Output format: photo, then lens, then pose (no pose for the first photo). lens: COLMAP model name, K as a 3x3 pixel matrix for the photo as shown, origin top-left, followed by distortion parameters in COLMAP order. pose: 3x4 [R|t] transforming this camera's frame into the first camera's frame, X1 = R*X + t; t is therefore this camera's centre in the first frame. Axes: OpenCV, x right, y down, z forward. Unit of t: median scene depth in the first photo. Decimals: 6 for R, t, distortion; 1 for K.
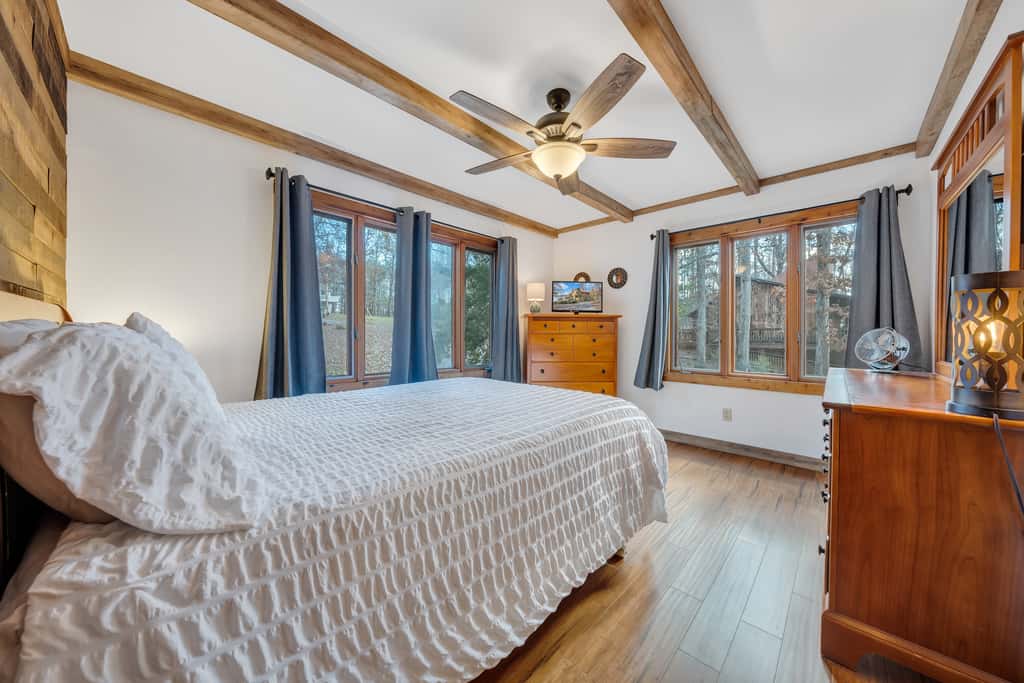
lens RADIAL K [[350.1, 0, 510.6], [0, 350.1, 340.3], [0, 0, 1]] dist [-0.001566, -0.000522]
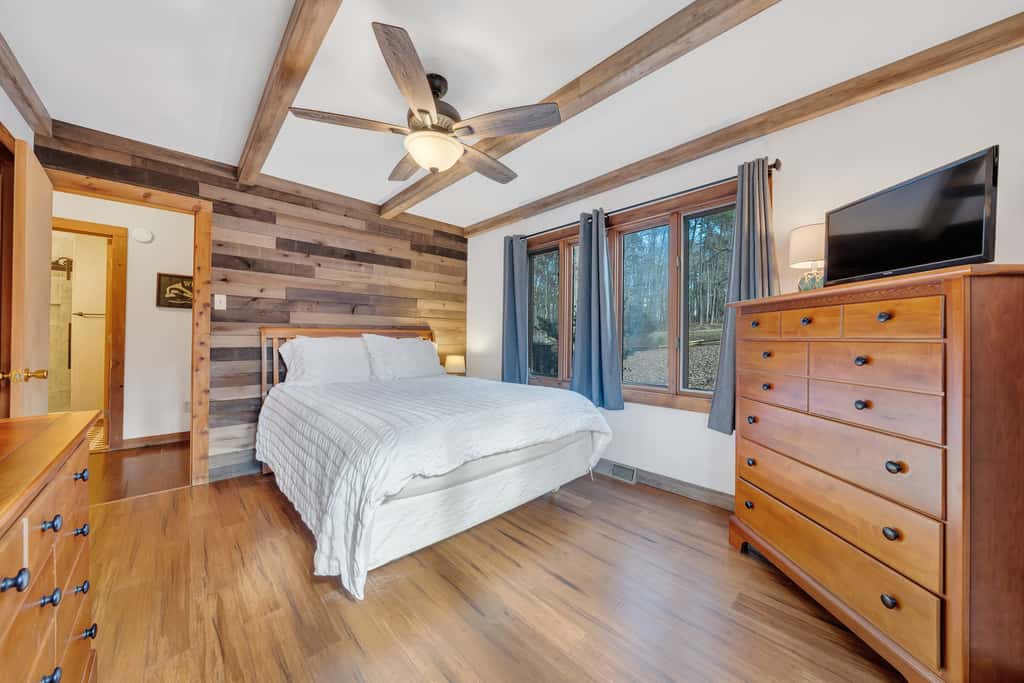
lens RADIAL K [[350.1, 0, 510.5], [0, 350.1, 338.2], [0, 0, 1]] dist [-0.001566, -0.000522]
pose [[-0.056095, -0.005078, -0.998412, 0.637492], [-0.014680, 0.999883, -0.004261, -0.015812], [0.998317, 0.014417, -0.056163, 0.759002]]
